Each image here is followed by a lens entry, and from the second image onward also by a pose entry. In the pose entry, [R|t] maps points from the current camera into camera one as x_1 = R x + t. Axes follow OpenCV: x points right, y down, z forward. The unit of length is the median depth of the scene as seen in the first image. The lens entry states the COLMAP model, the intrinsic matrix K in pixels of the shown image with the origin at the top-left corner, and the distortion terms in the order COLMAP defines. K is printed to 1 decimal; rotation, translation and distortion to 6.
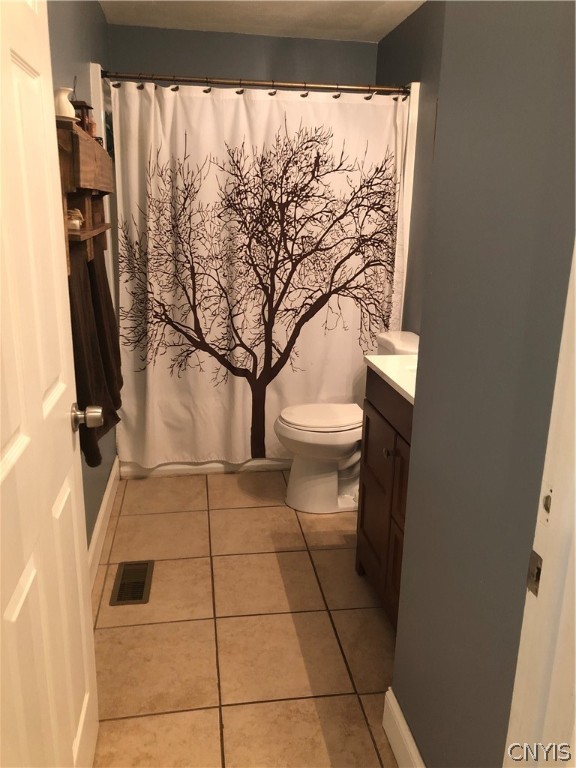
lens RADIAL K [[628.7, 0, 288.0], [0, 628.7, 383.6], [0, 0, 1]] dist [0.019363, 0.000045]
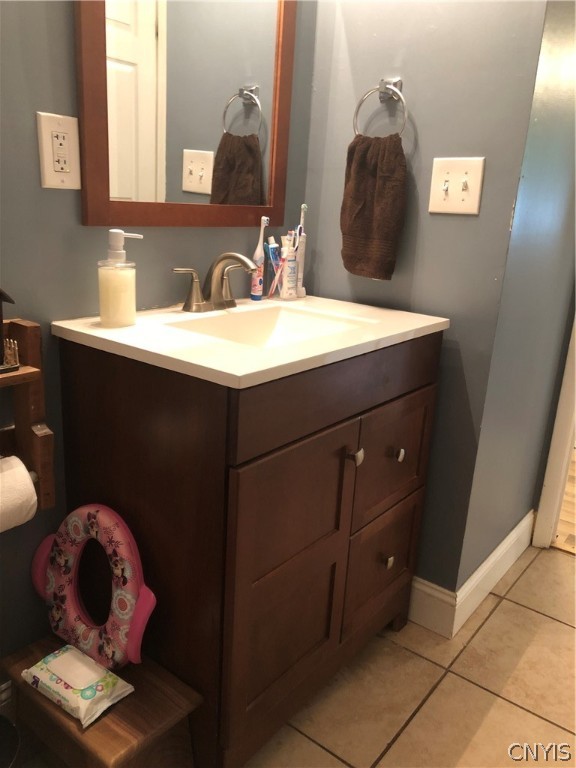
lens RADIAL K [[628.7, 0, 287.8], [0, 628.7, 384.2], [0, 0, 1]] dist [0.019363, 0.000045]
pose [[-0.688501, -0.264488, 0.675287, -0.233834], [0.114212, 0.879967, 0.461101, -0.293843], [-0.716186, 0.394594, -0.575650, 1.590037]]
